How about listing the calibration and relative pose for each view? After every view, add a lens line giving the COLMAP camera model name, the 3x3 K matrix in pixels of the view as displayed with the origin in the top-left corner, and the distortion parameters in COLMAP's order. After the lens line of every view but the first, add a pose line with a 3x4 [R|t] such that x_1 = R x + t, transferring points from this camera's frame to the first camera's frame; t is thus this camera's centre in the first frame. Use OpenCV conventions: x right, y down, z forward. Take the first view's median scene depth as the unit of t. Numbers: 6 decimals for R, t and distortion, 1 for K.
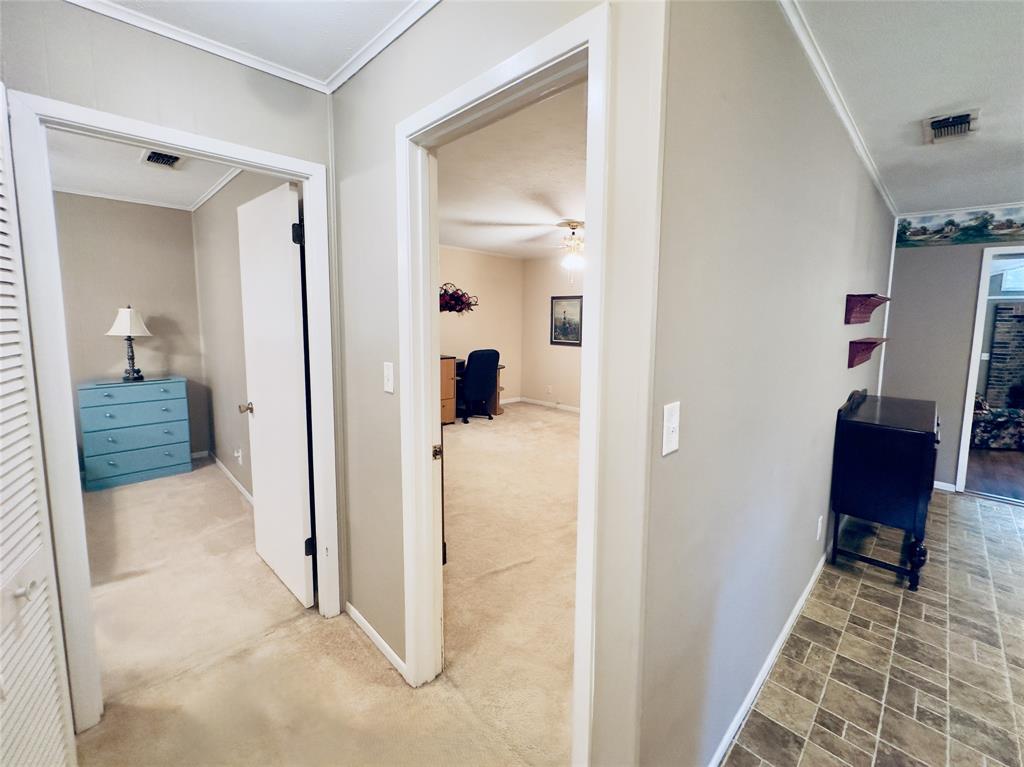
lens RADIAL K [[426.7, 0, 540.4], [0, 426.7, 360.0], [0, 0, 1]] dist [-0.003355, -0.000029]
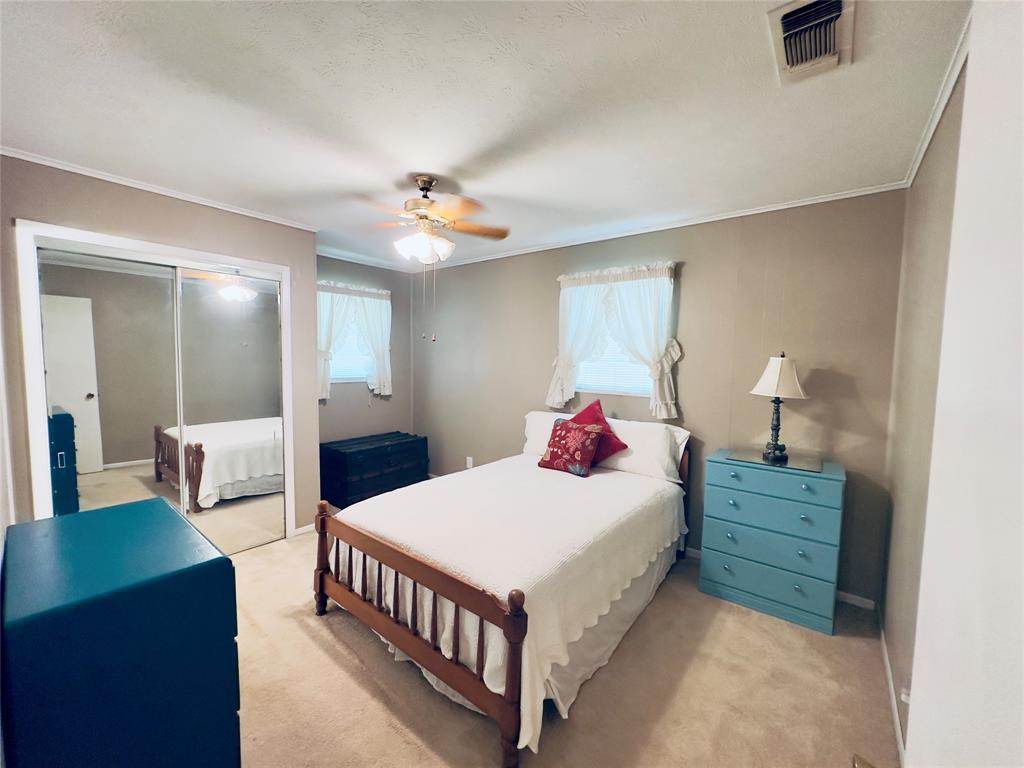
lens RADIAL K [[413.1, 0, 512.0], [0, 413.1, 384.0], [0, 0, 1]] dist [-0.000837, 0.000196]
pose [[0.086574, 0.053522, -0.994807, -0.319446], [-0.117215, 0.992167, 0.043180, -0.053324], [0.989326, 0.112868, 0.092170, 0.486399]]
